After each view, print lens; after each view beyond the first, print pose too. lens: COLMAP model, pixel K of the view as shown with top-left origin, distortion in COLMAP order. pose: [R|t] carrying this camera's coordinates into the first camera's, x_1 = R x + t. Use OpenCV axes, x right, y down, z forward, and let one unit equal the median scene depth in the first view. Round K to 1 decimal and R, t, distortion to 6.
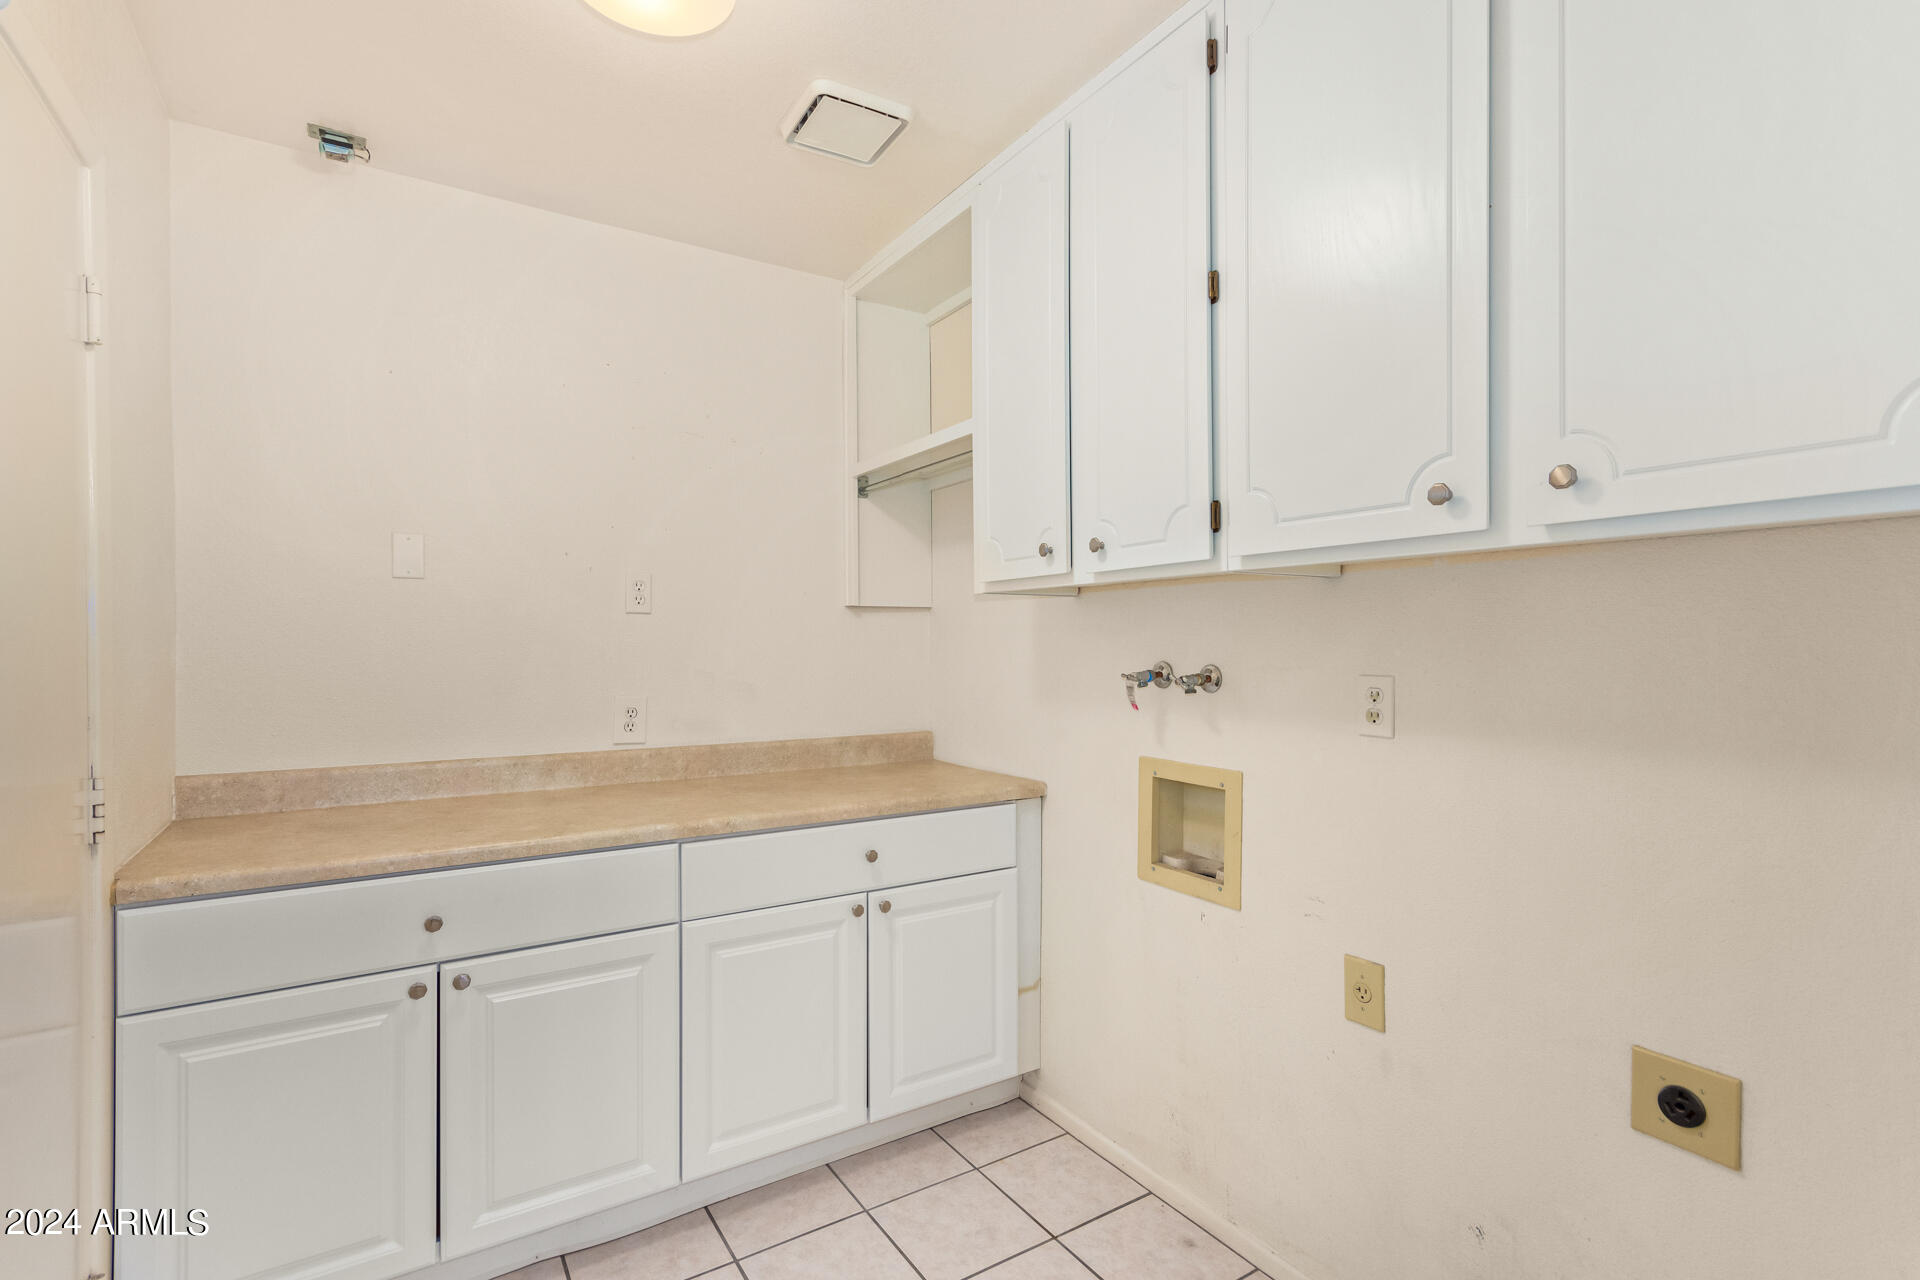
lens RADIAL K [[898.3, 0, 965.4], [0, 898.3, 642.8], [0, 0, 1]] dist [0.015904, -0.000300]
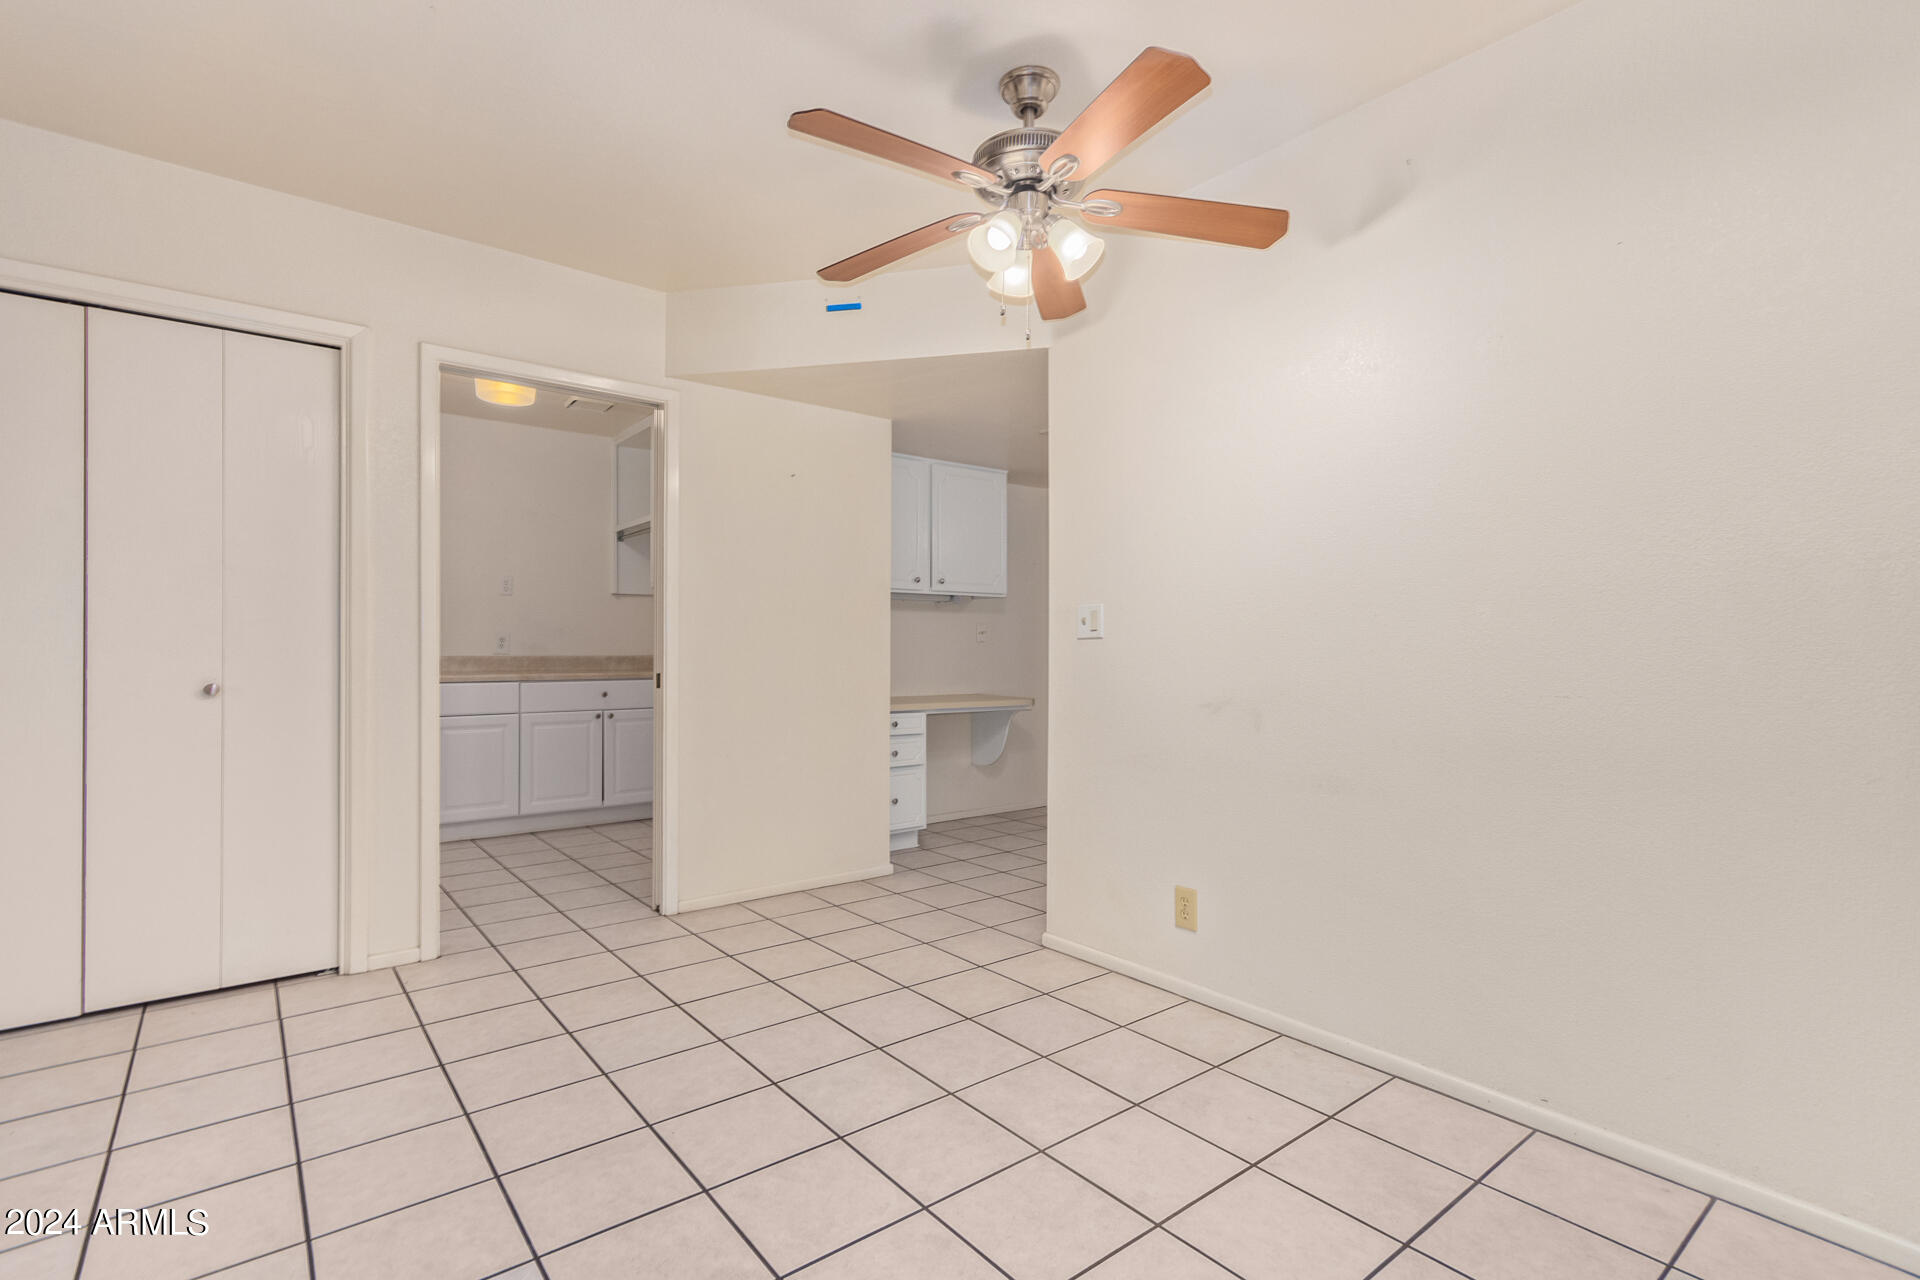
lens RADIAL K [[898.3, 0, 953.0], [0, 898.3, 640.1], [0, 0, 1]] dist [0.015904, -0.000300]
pose [[0.995459, 0.006608, 0.094962, 0.515649], [-0.005504, 0.999914, -0.011884, 0.098768], [-0.095033, 0.011307, 0.995410, -1.296764]]
